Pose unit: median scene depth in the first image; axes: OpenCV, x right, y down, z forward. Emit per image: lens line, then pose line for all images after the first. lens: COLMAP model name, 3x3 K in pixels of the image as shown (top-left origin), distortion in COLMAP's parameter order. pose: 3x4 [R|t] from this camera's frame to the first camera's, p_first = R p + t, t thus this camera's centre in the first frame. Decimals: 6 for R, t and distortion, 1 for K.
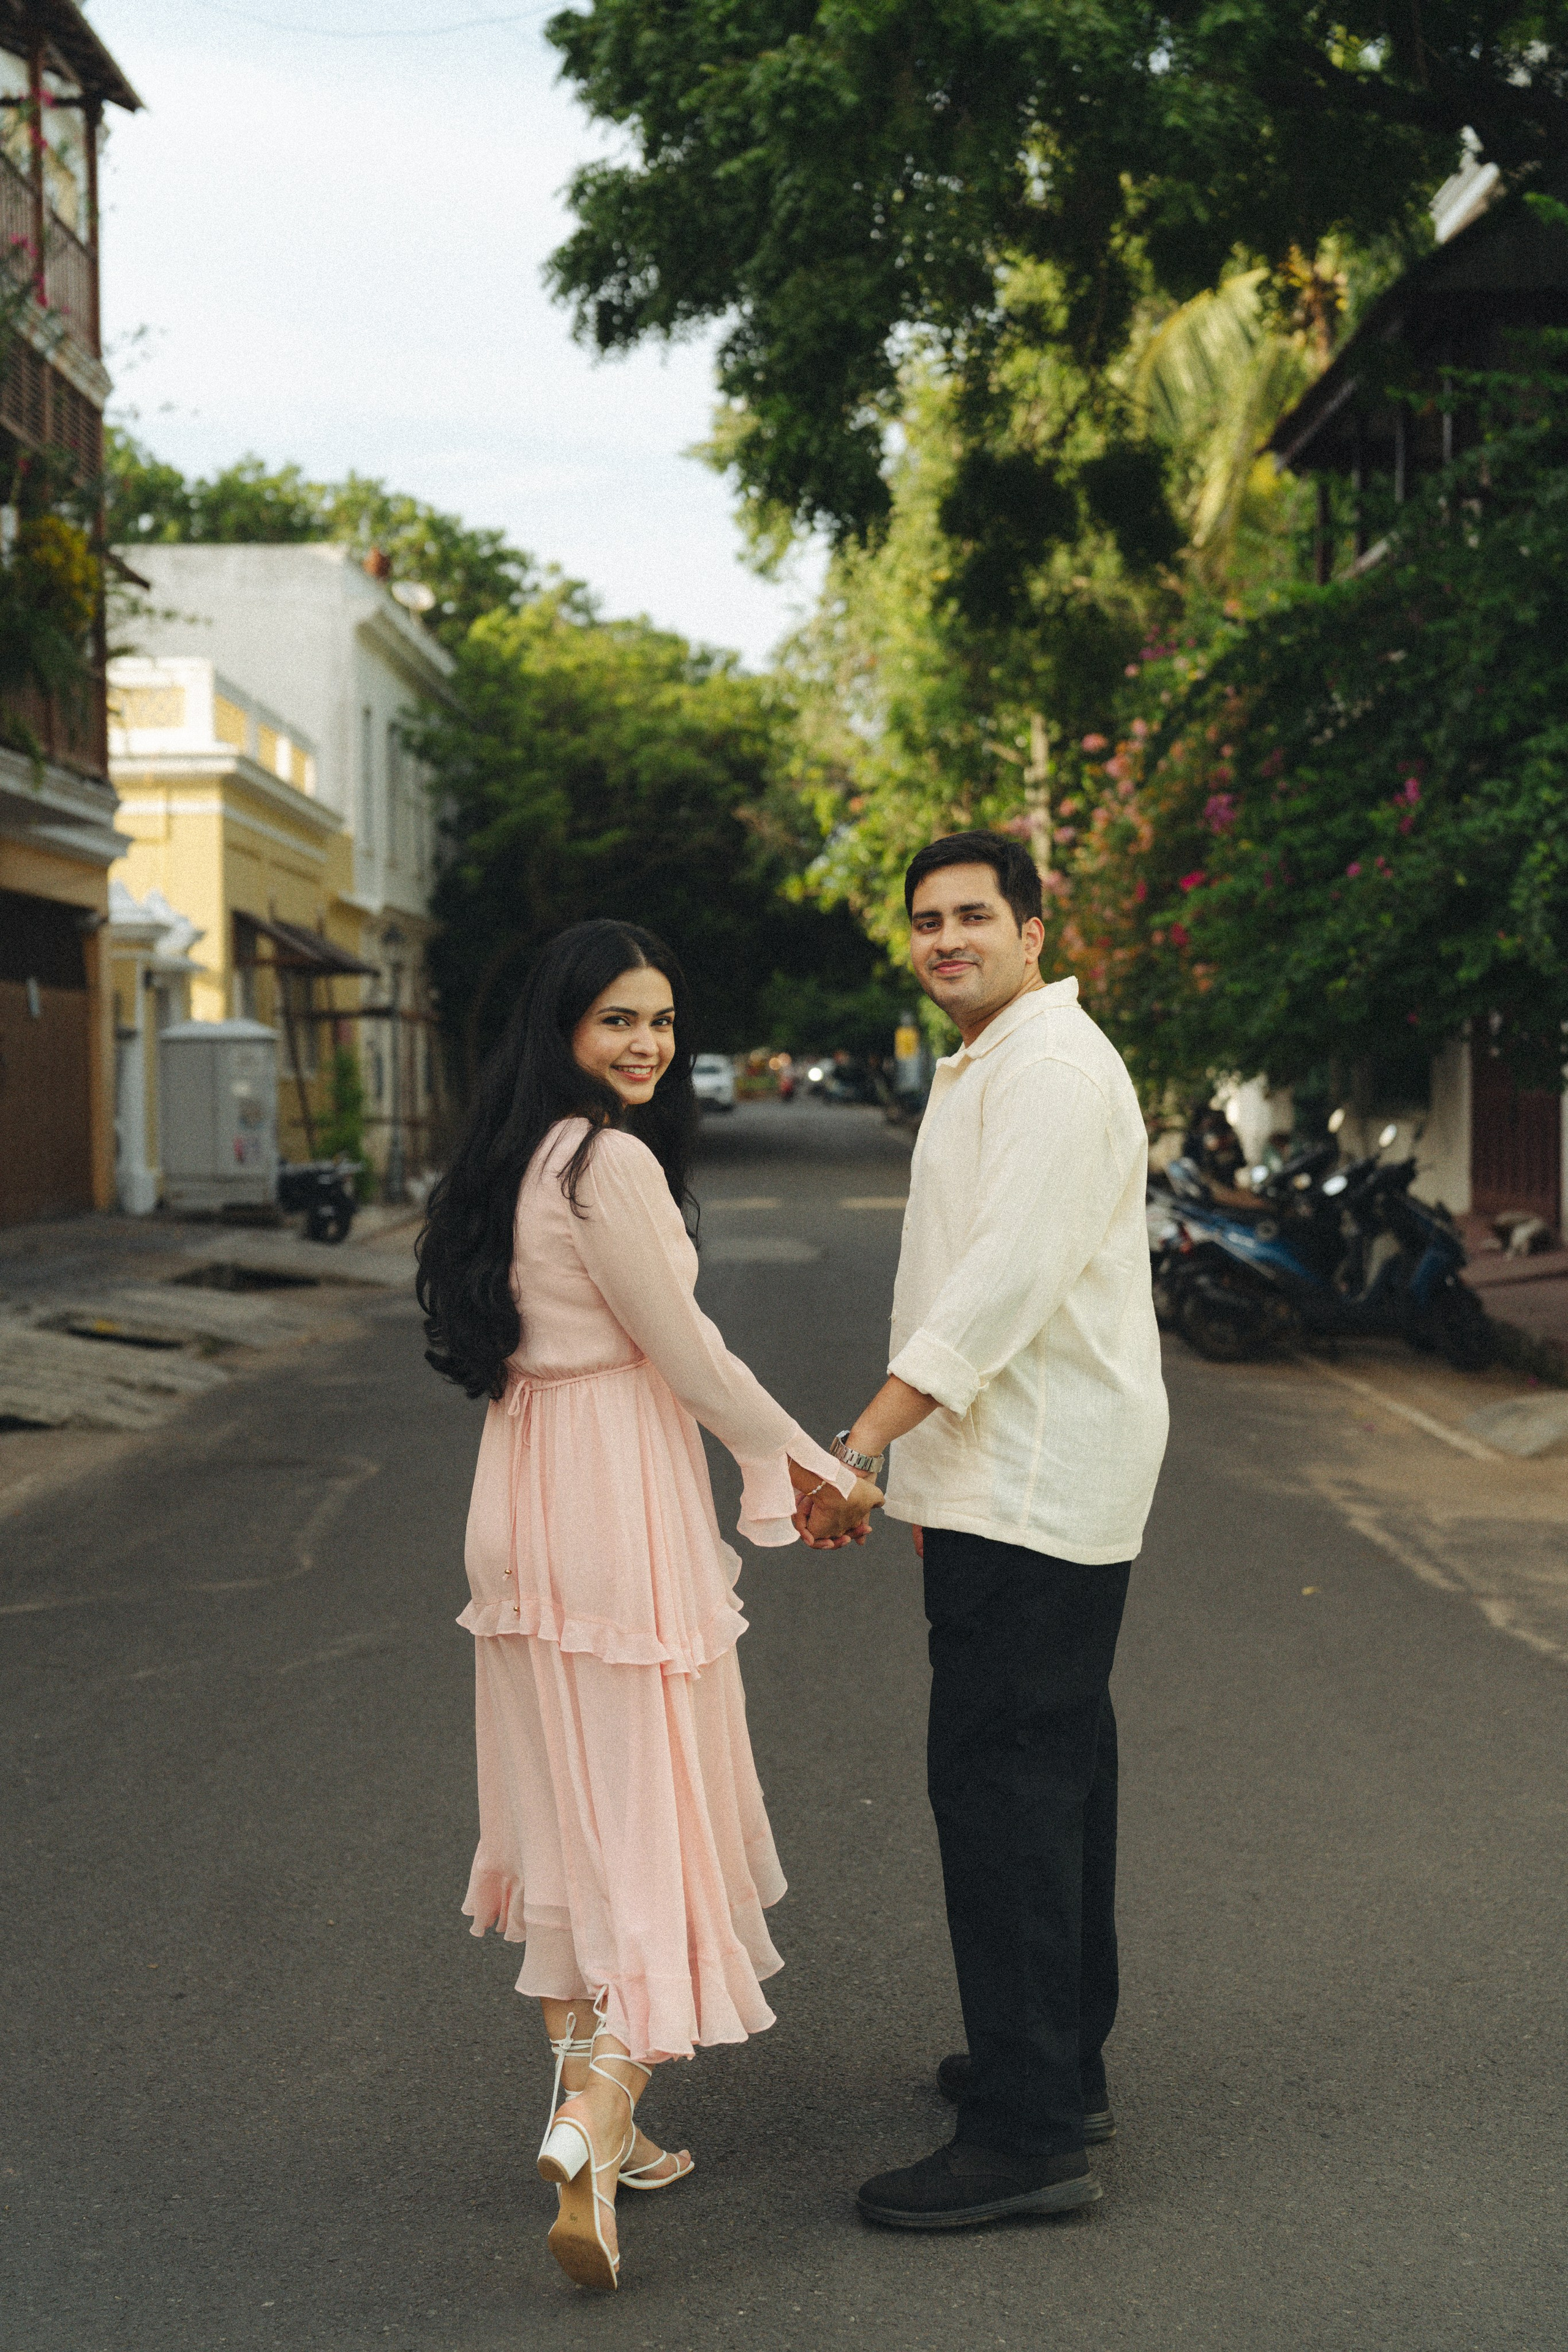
lens RADIAL K [[3260.9, 0, 821.1], [0, 3260.9, 1182.1], [0, 0, 1]] dist [-0.088475, 0.731112]
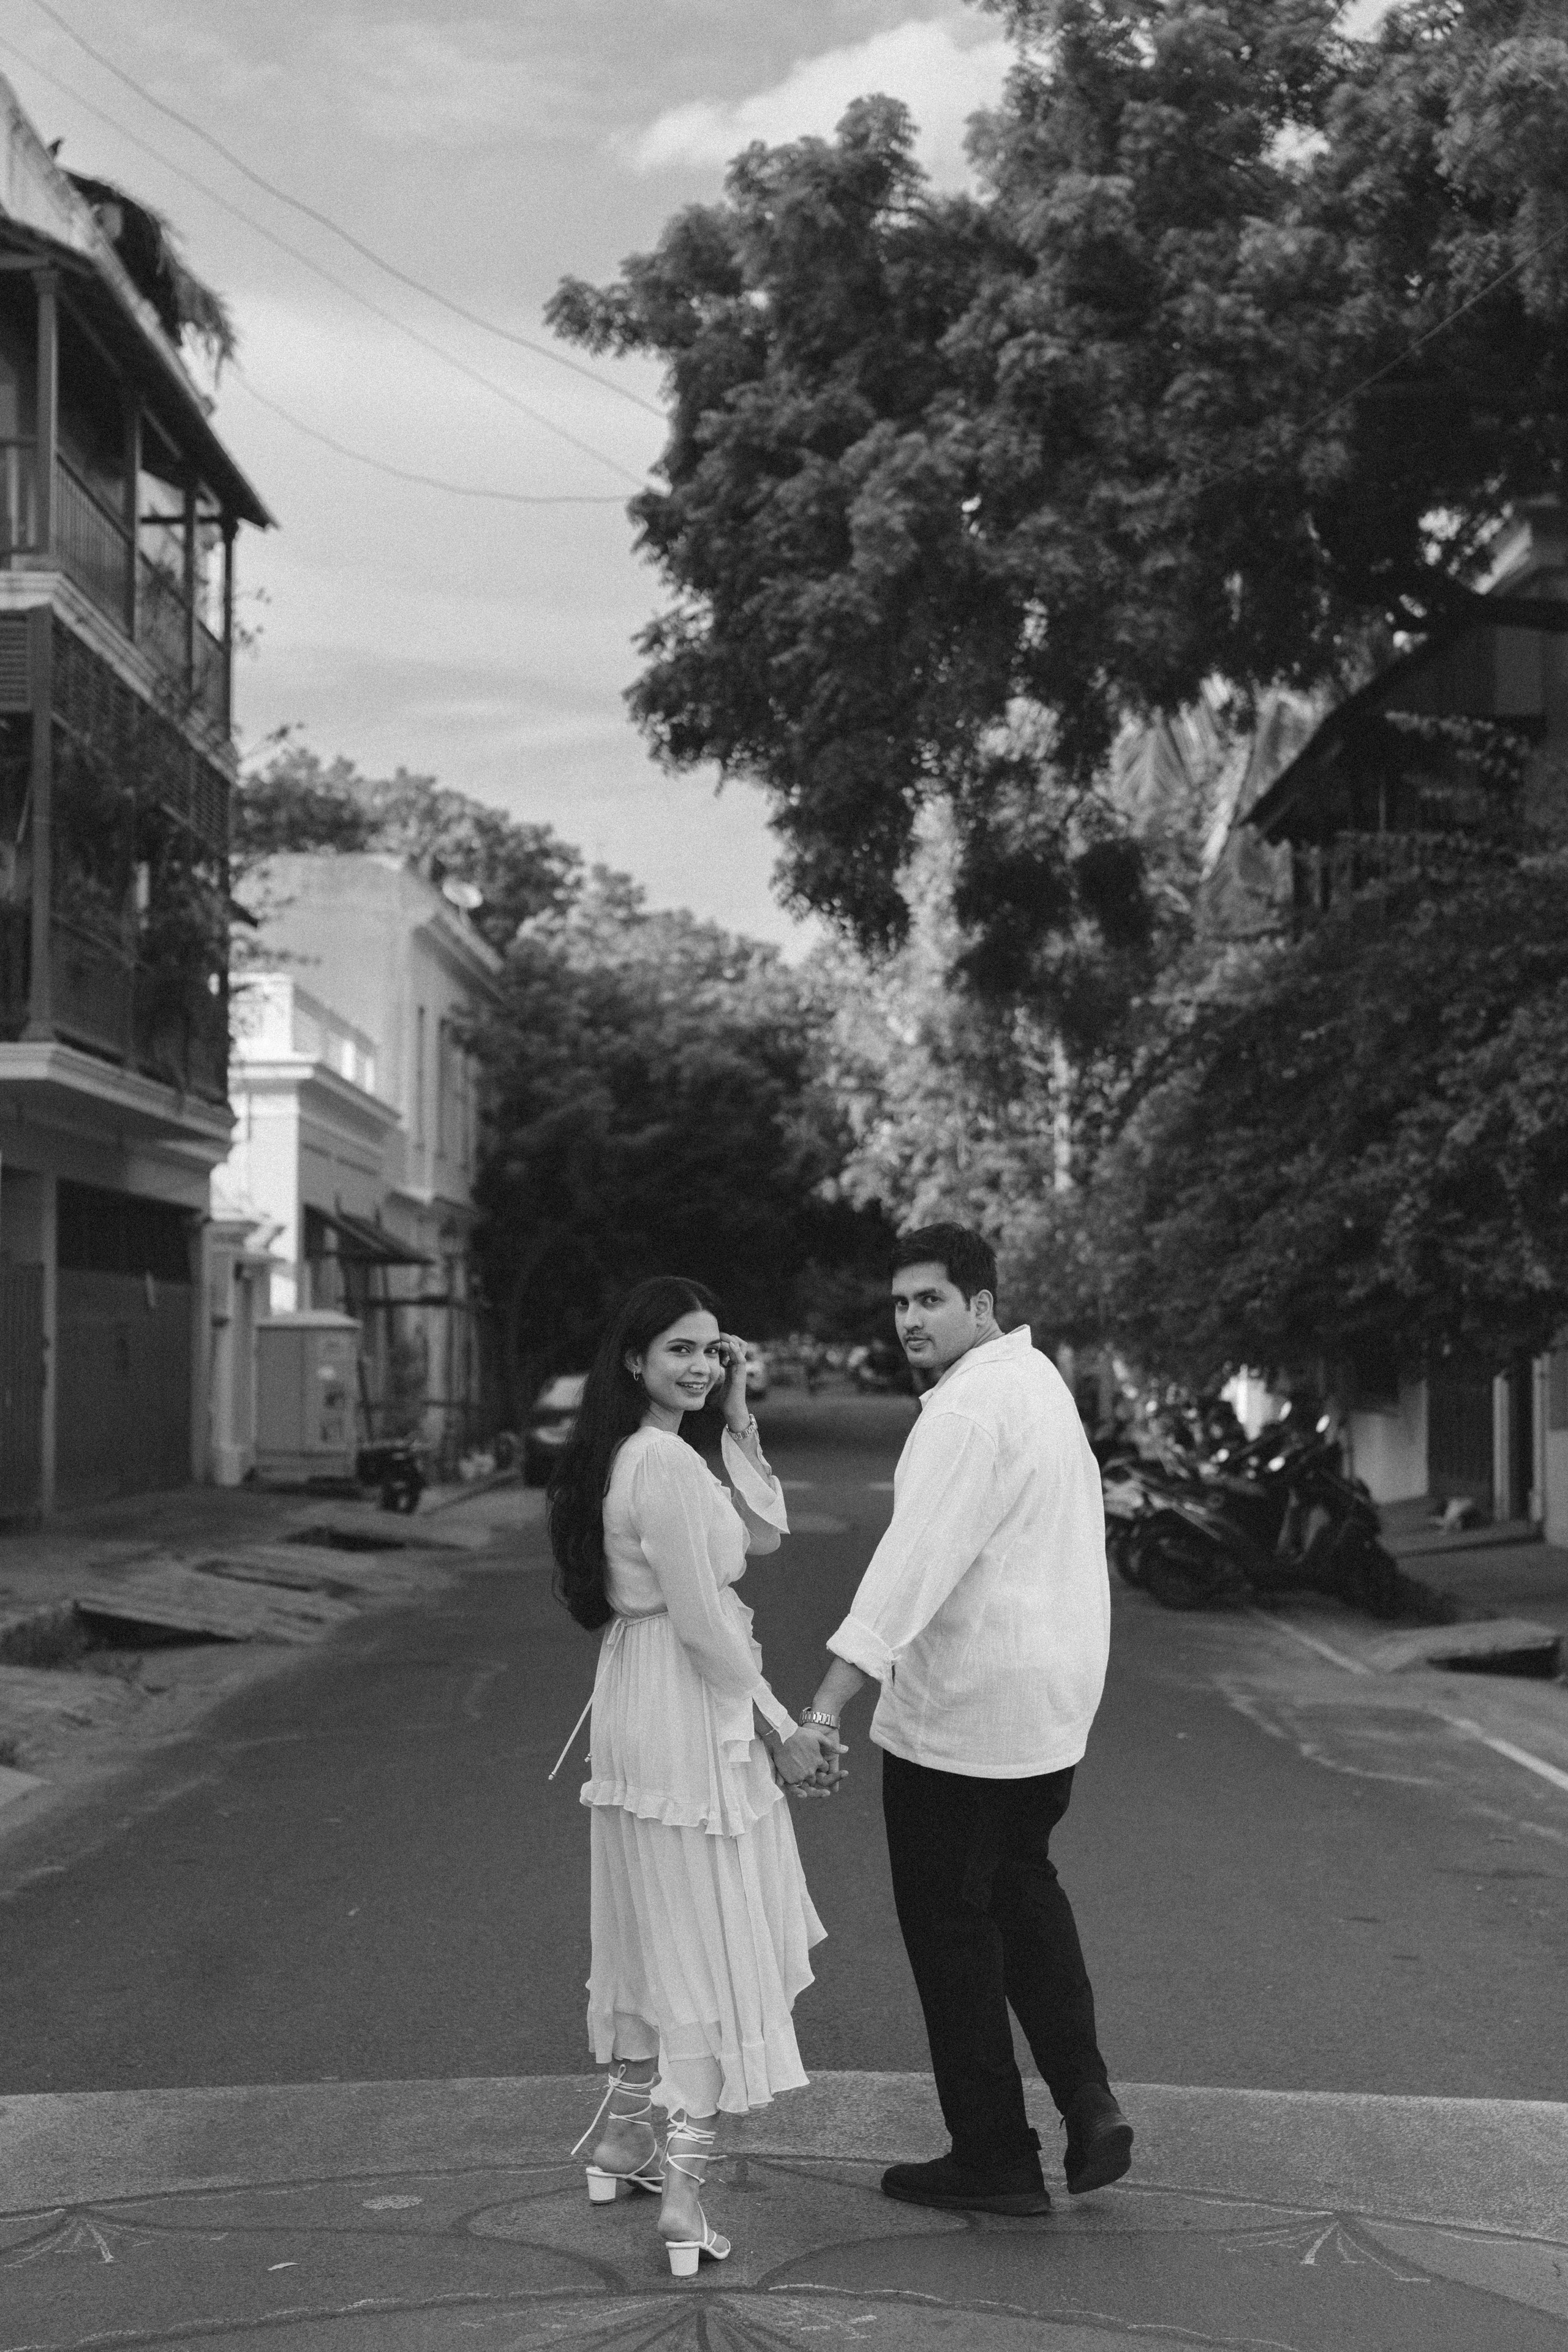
lens RADIAL K [[3400.0, 0, 751.1], [0, 3400.0, 1176.3], [0, 0, 1]] dist [0.006216, 0.011183]
pose [[0.999476, 0.008502, -0.031239, 0.001113], [-0.011188, 0.996160, -0.086834, 0.002724], [0.030381, 0.087138, 0.995733, -0.115732]]
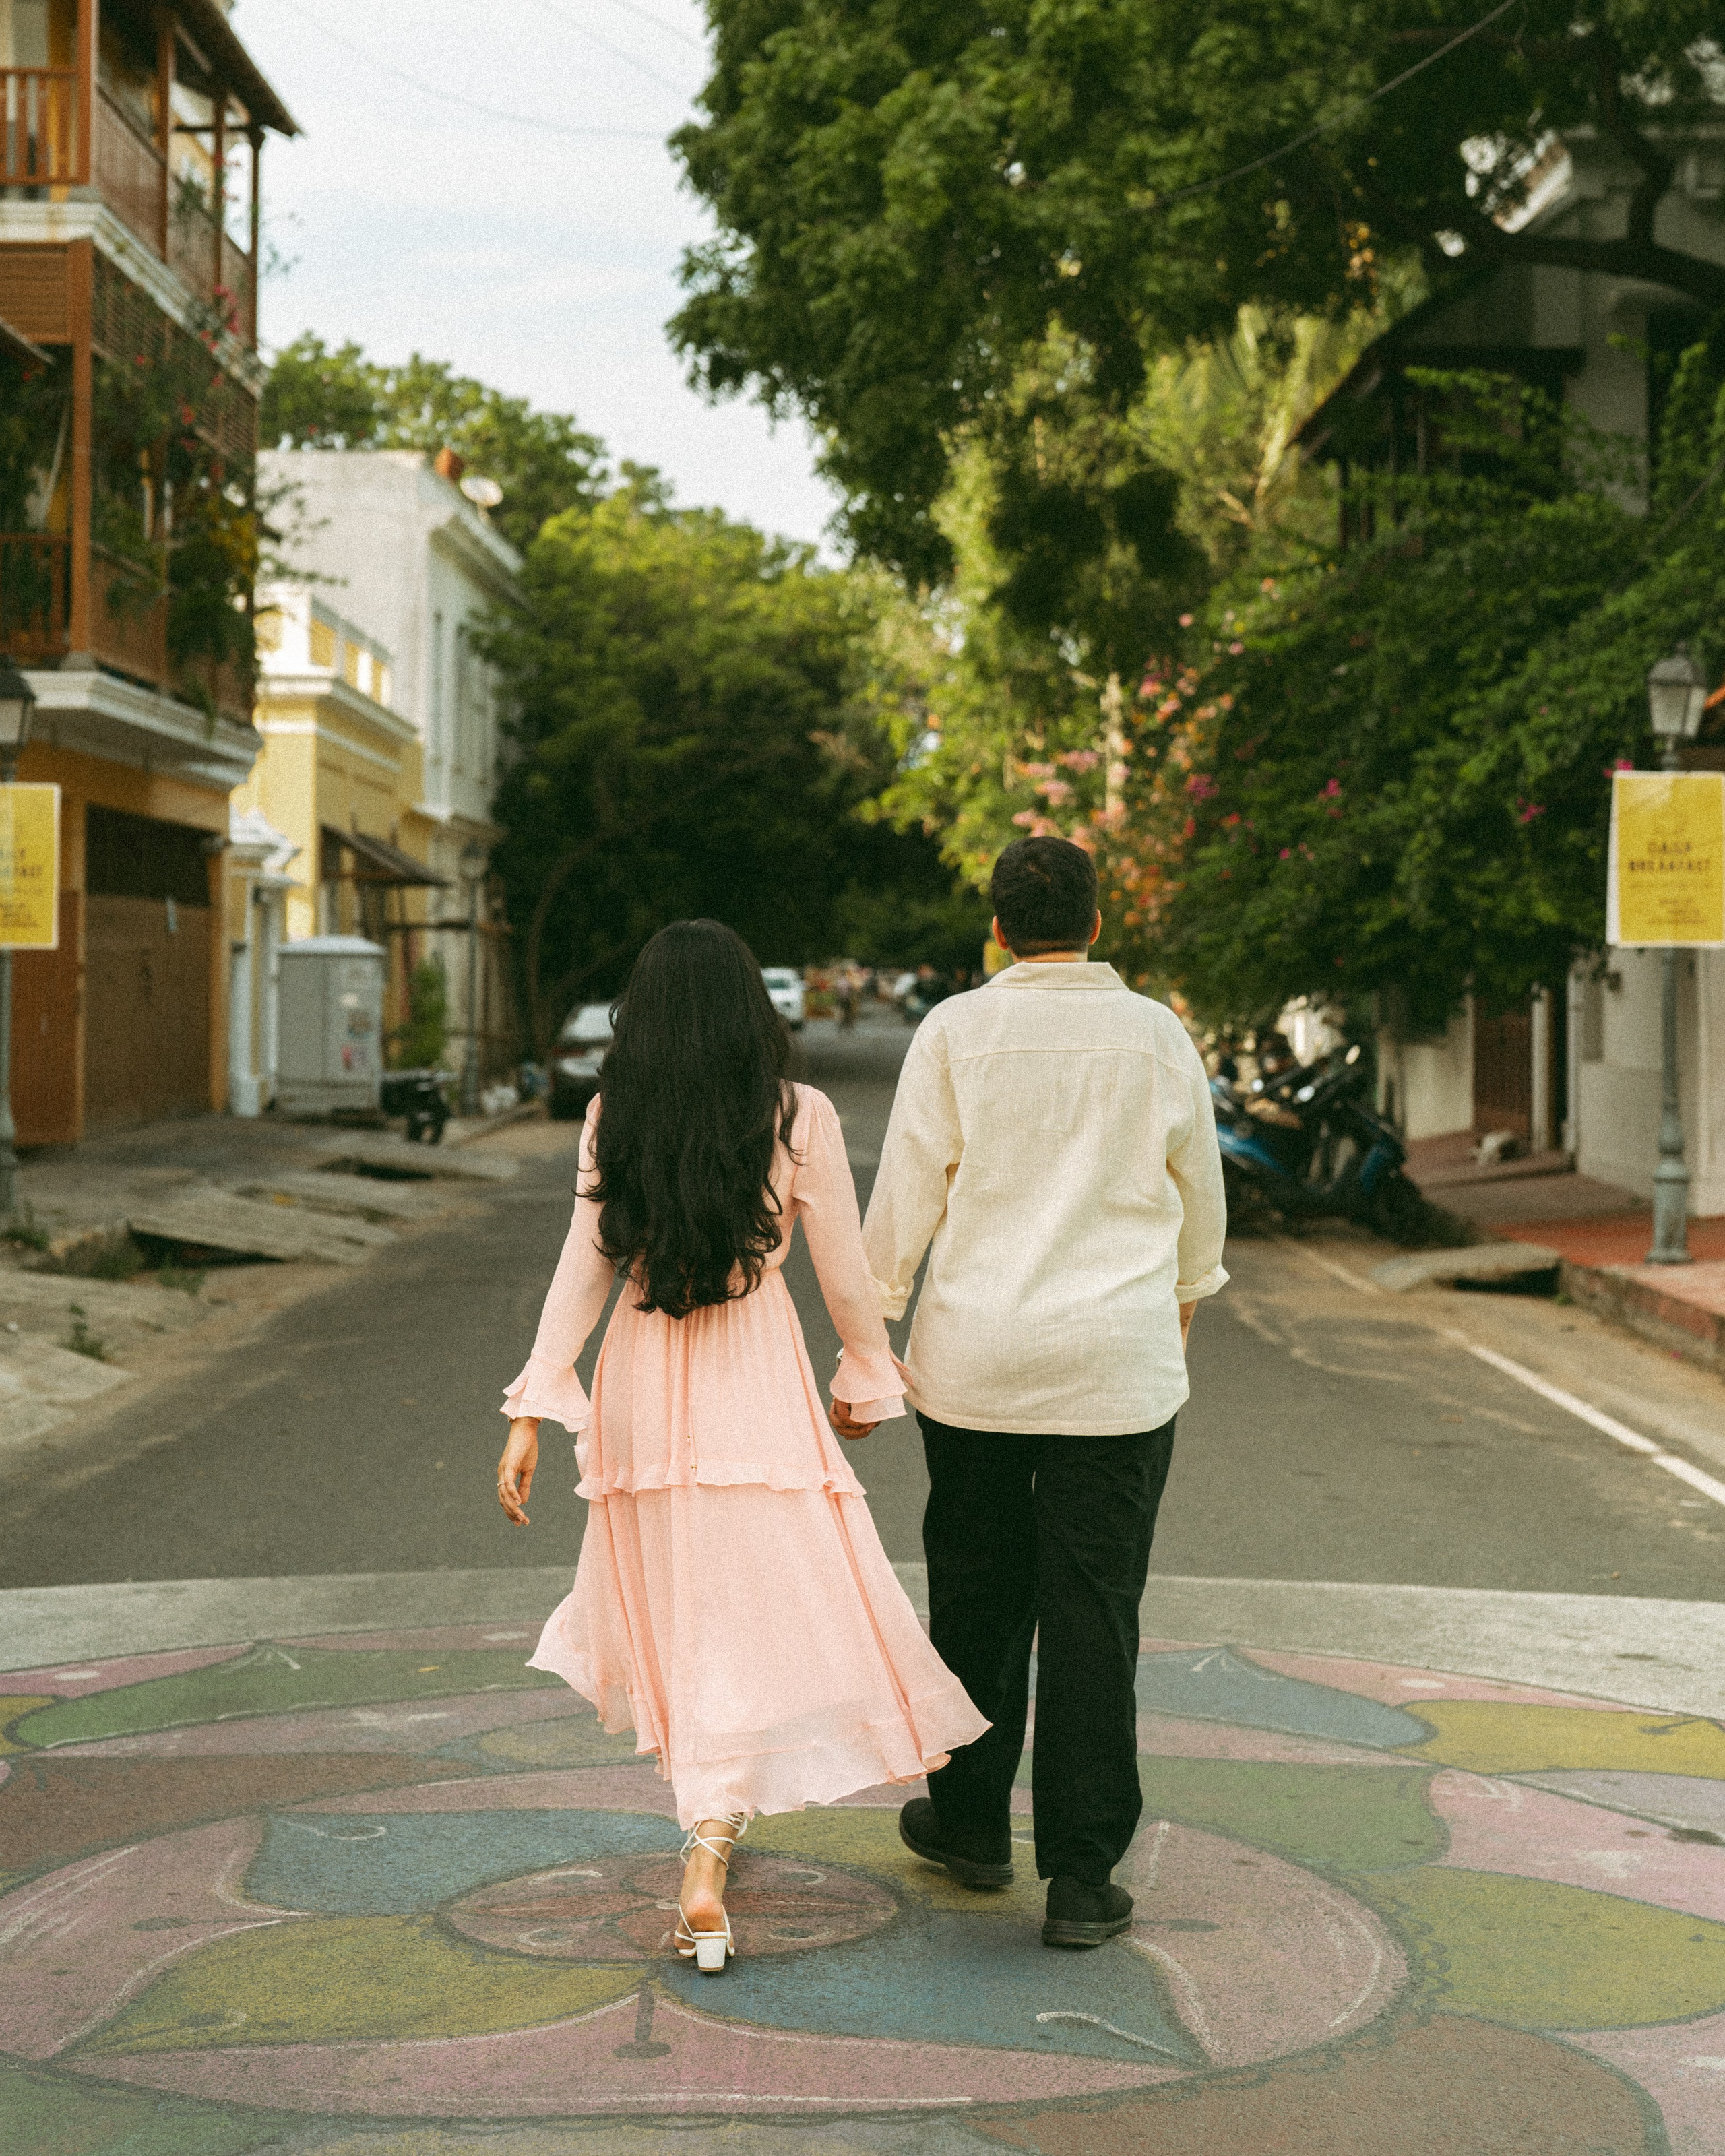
lens RADIAL K [[3743.9, 0, 779.7], [0, 3743.9, 819.2], [0, 0, 1]] dist [-0.025934, -0.010877]
pose [[0.999367, 0.011973, -0.033508, 0.003316], [-0.014556, 0.996852, -0.077931, 0.004444], [0.032470, 0.078370, 0.996395, -0.176765]]
